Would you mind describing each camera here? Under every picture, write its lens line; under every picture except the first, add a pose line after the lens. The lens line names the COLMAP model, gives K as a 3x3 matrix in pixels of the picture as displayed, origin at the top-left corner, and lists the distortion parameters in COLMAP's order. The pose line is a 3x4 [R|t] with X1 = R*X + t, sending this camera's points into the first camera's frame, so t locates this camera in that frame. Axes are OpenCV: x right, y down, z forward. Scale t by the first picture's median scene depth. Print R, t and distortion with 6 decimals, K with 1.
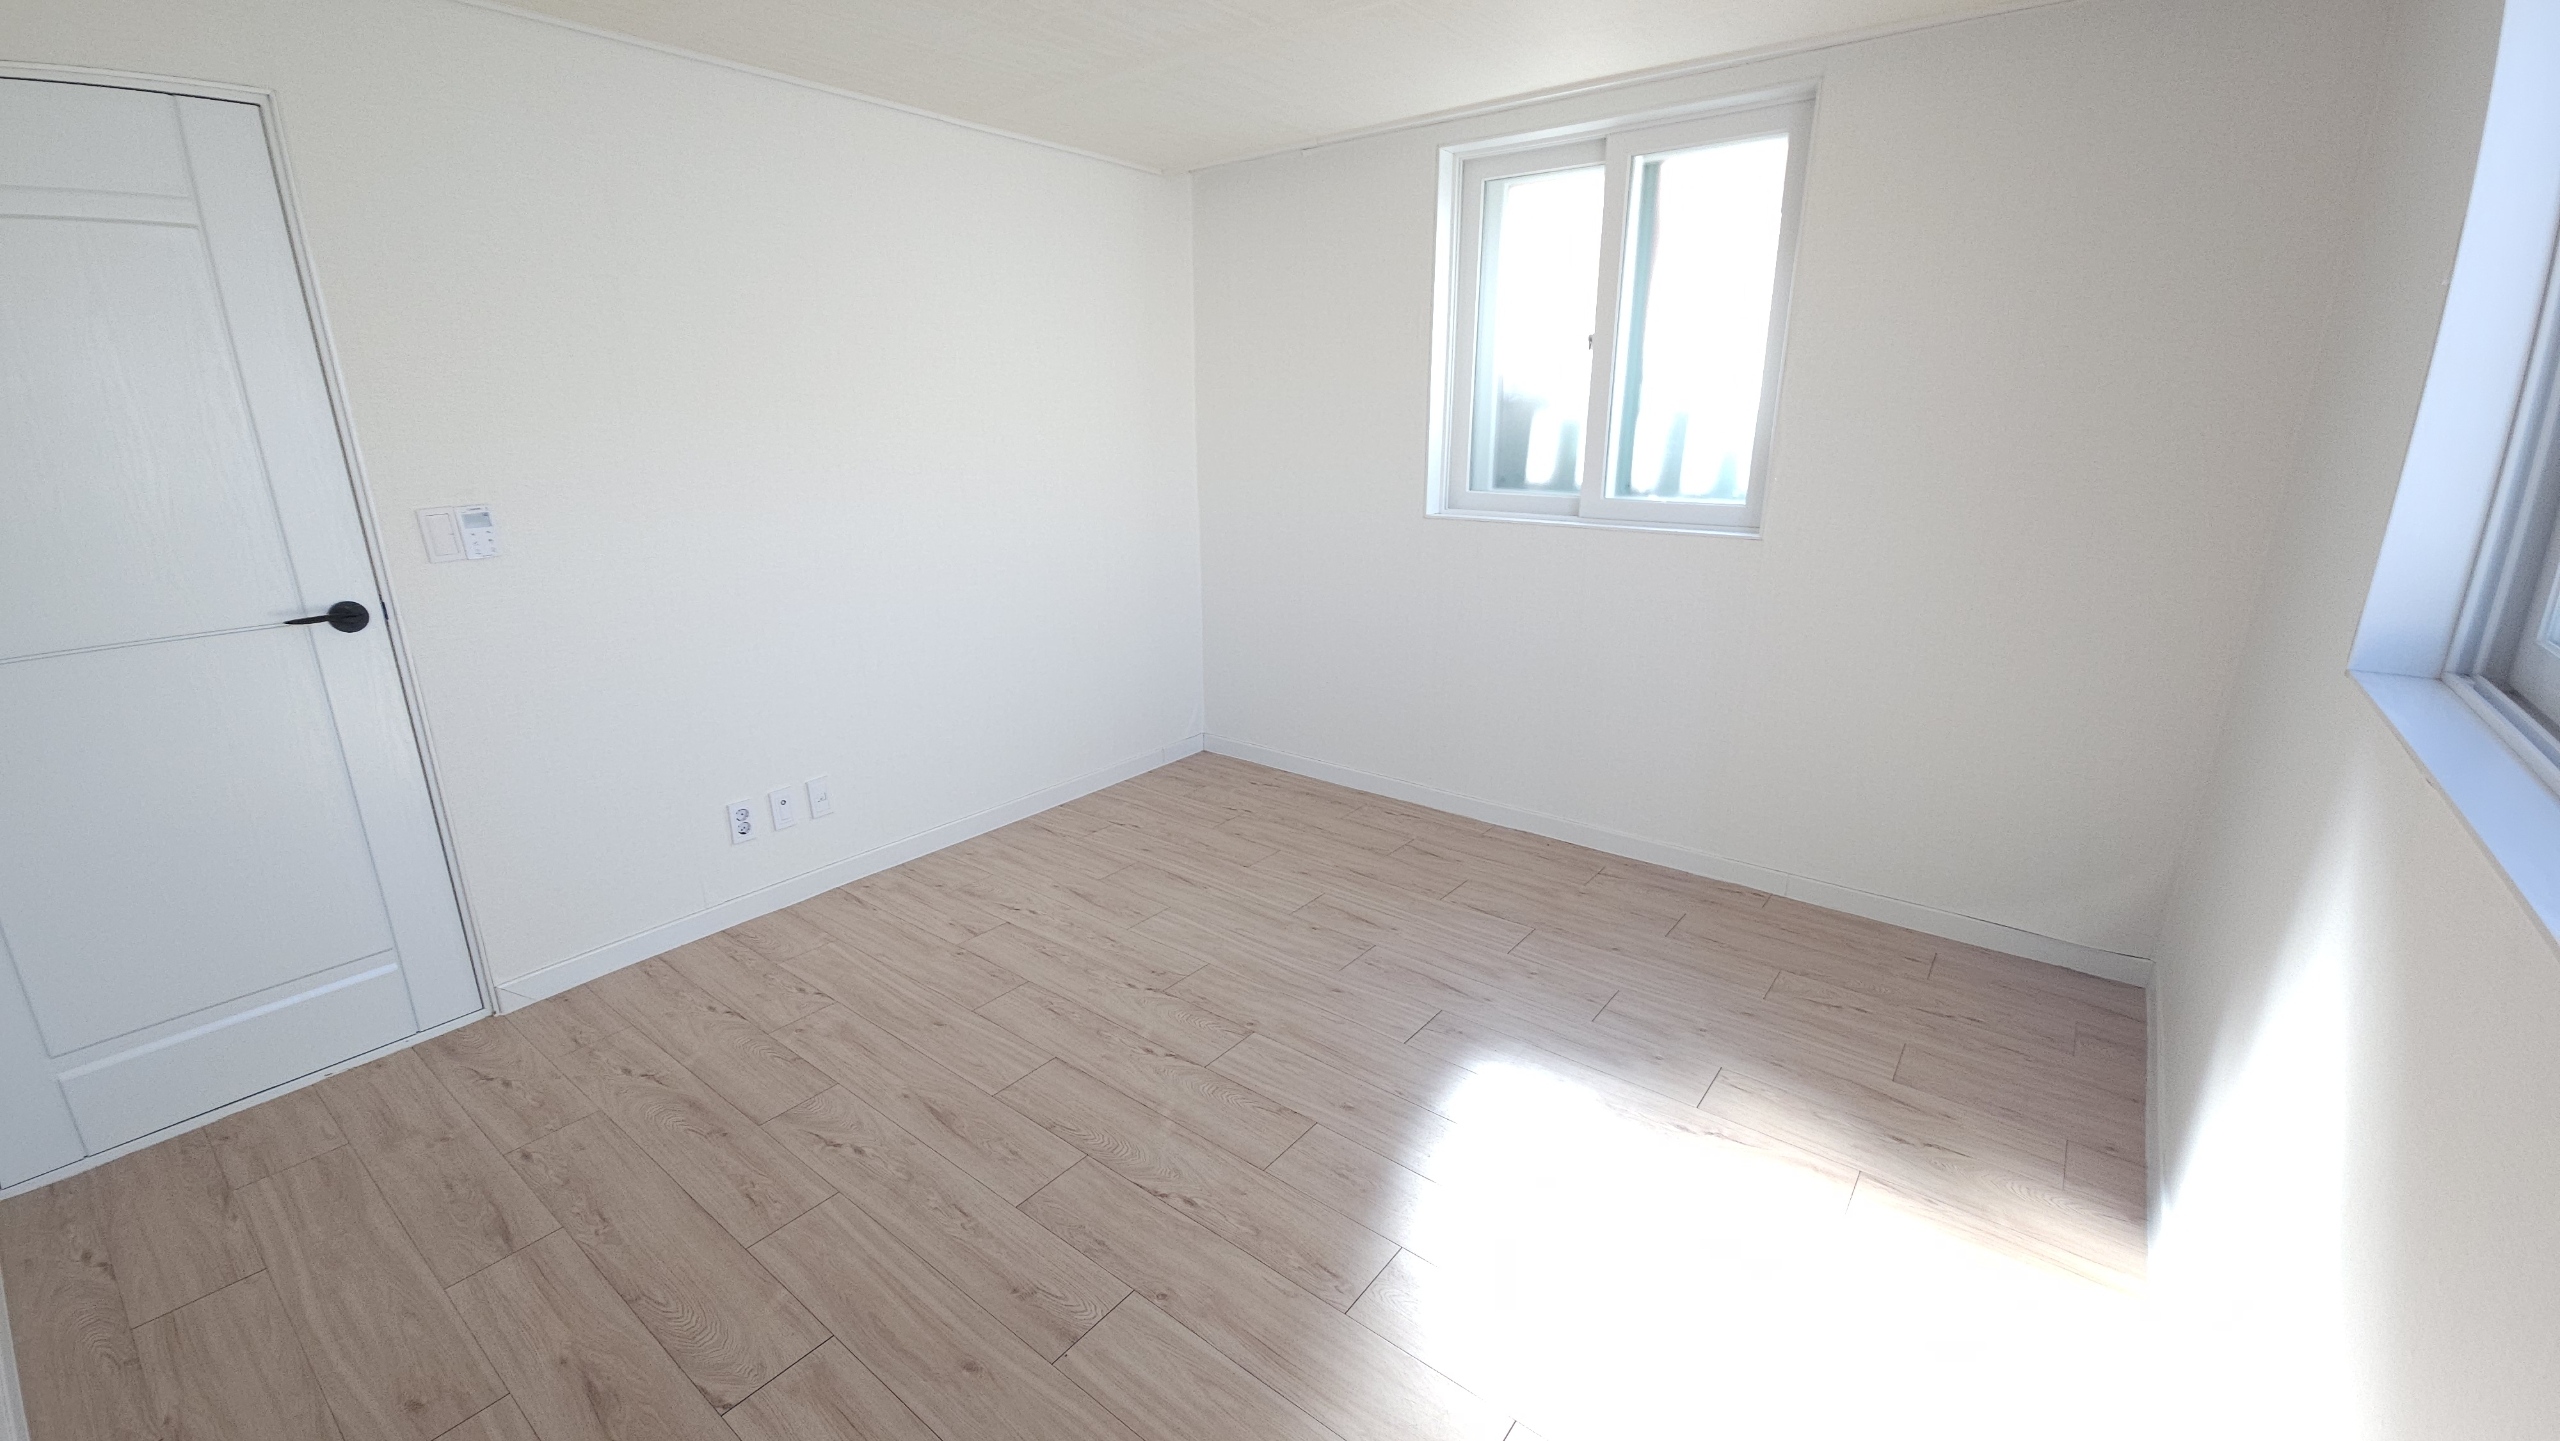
lens RADIAL K [[1041.4, 0, 1273.9], [0, 1041.4, 727.5], [0, 0, 1]] dist [-0.000943, -0.000203]
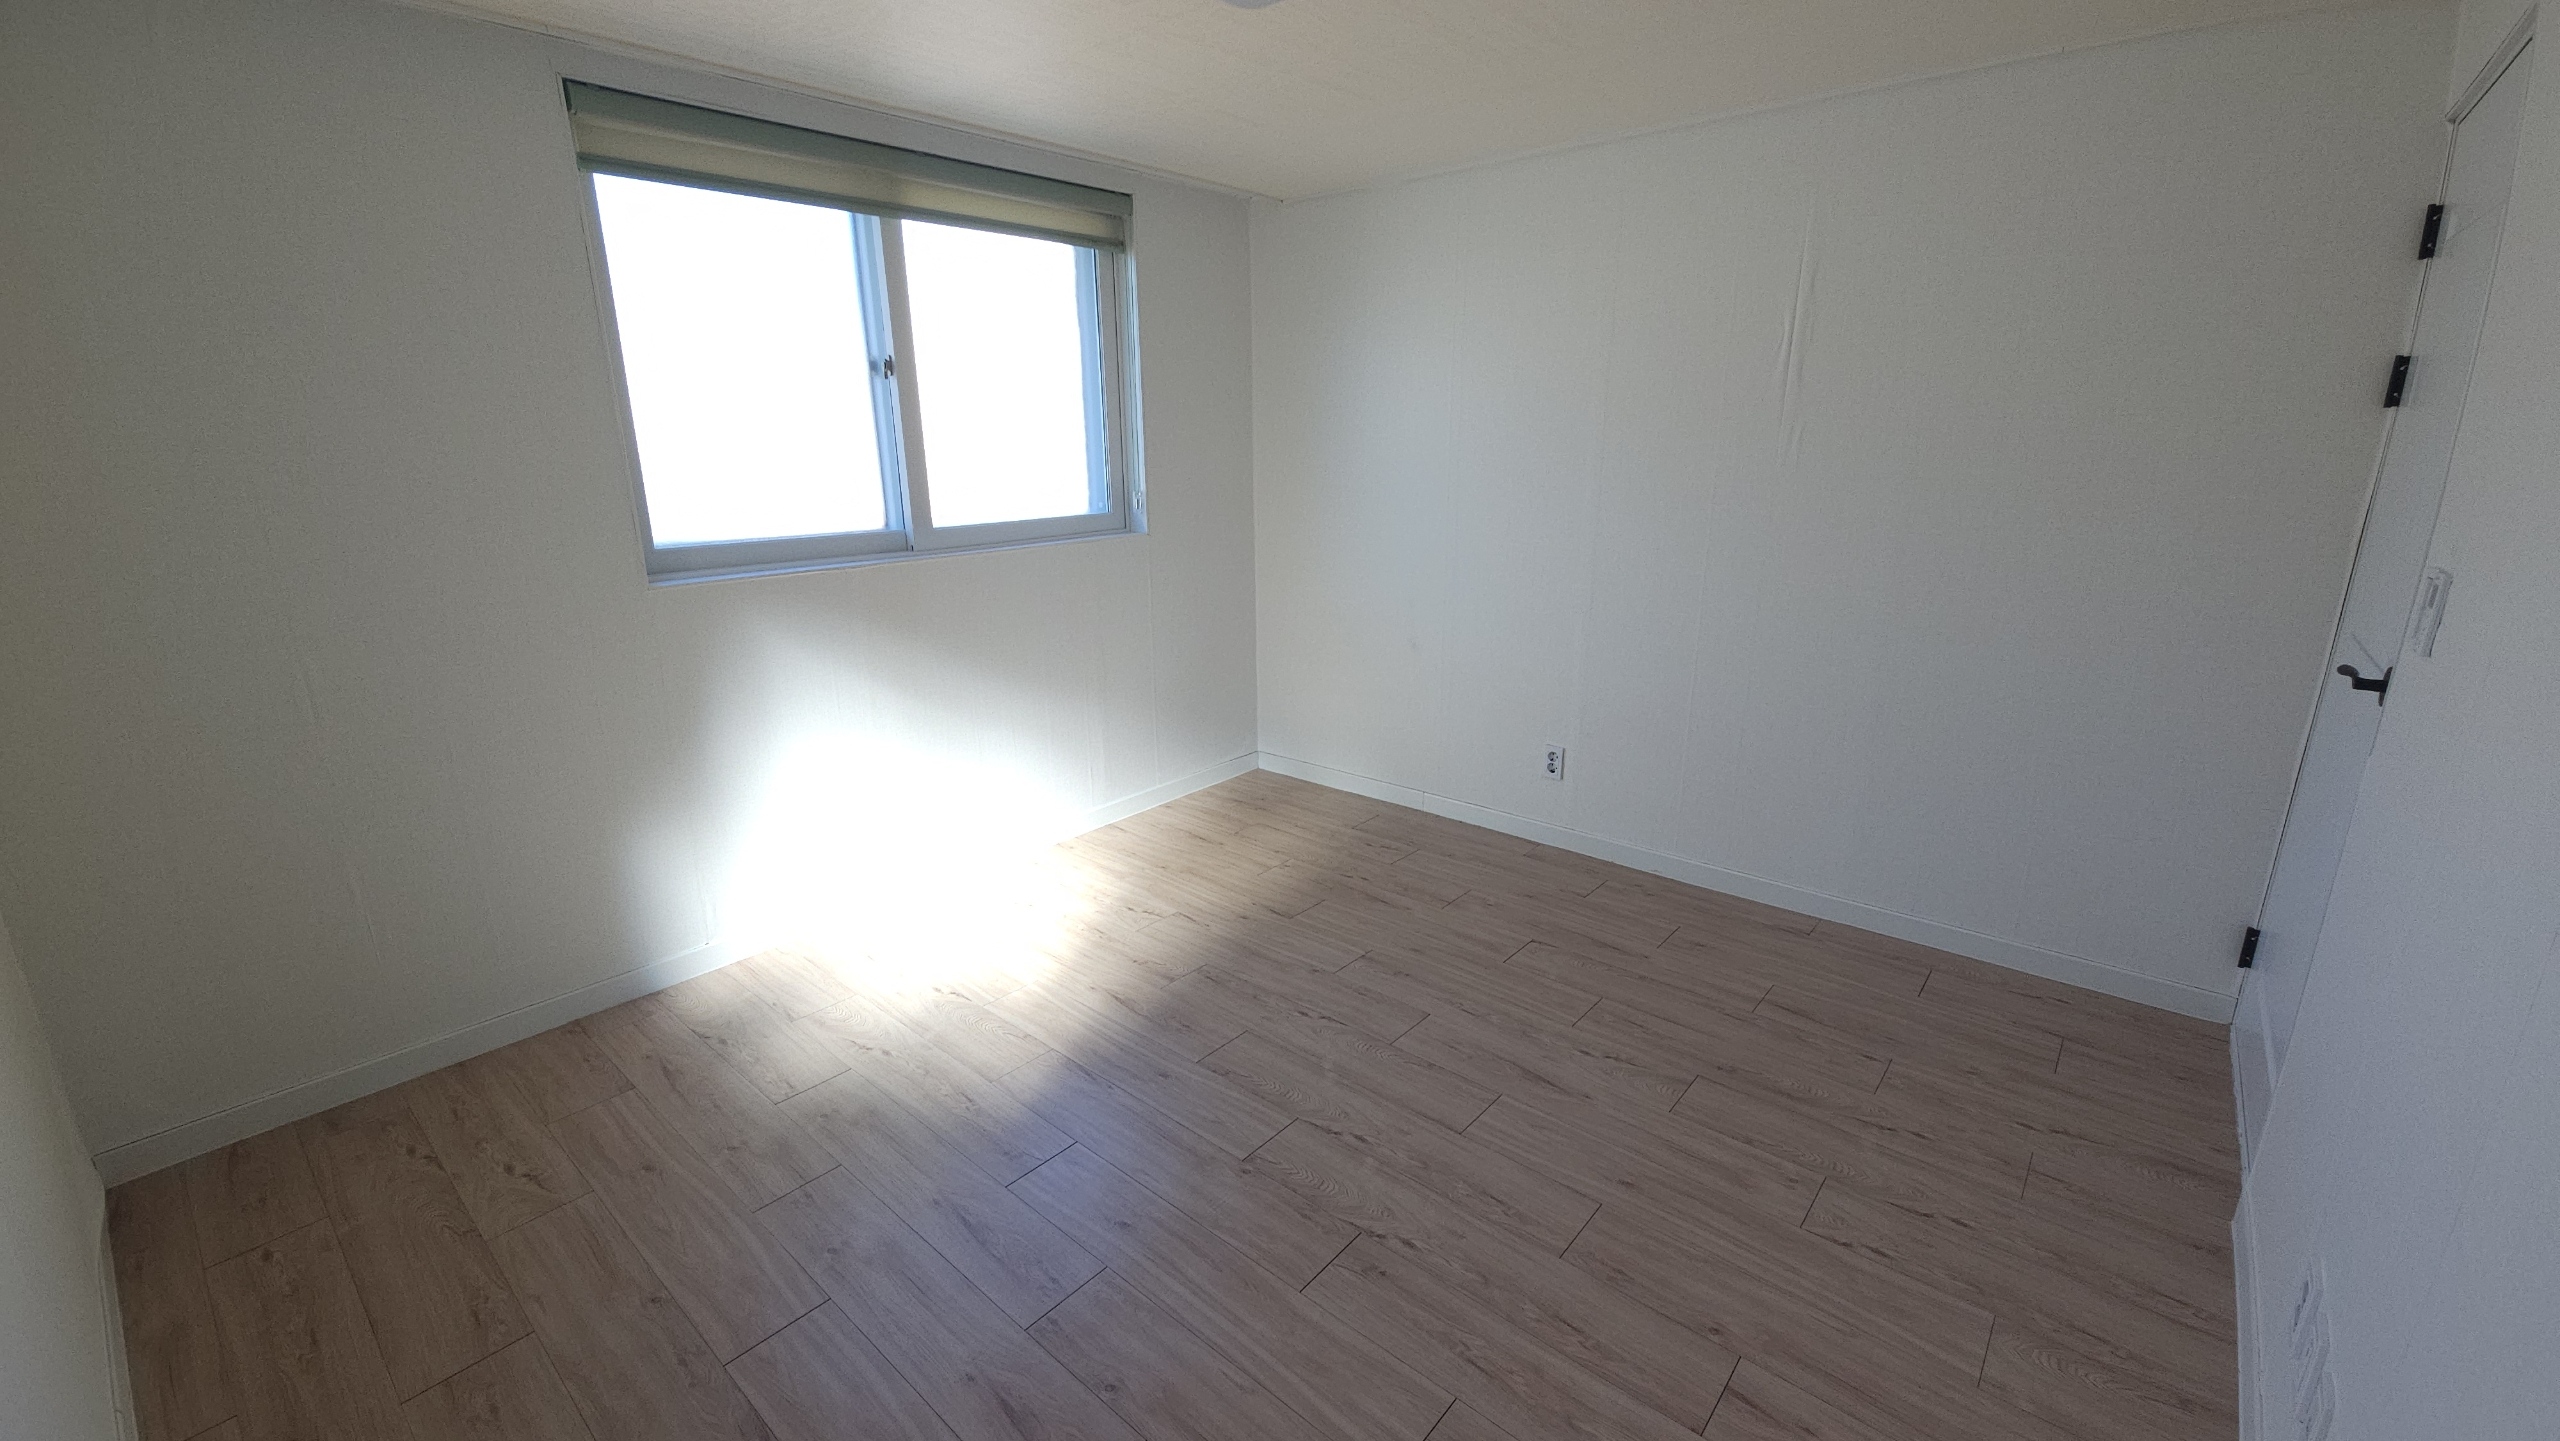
lens RADIAL K [[1046.2, 0, 1280.0], [0, 1046.2, 720.5], [0, 0, 1]] dist [0.002314, 0.000203]
pose [[-0.998823, -0.000583, 0.048502, -0.088463], [0.025782, 0.840596, 0.541048, -0.461269], [-0.041086, 0.541662, -0.839592, 1.476699]]
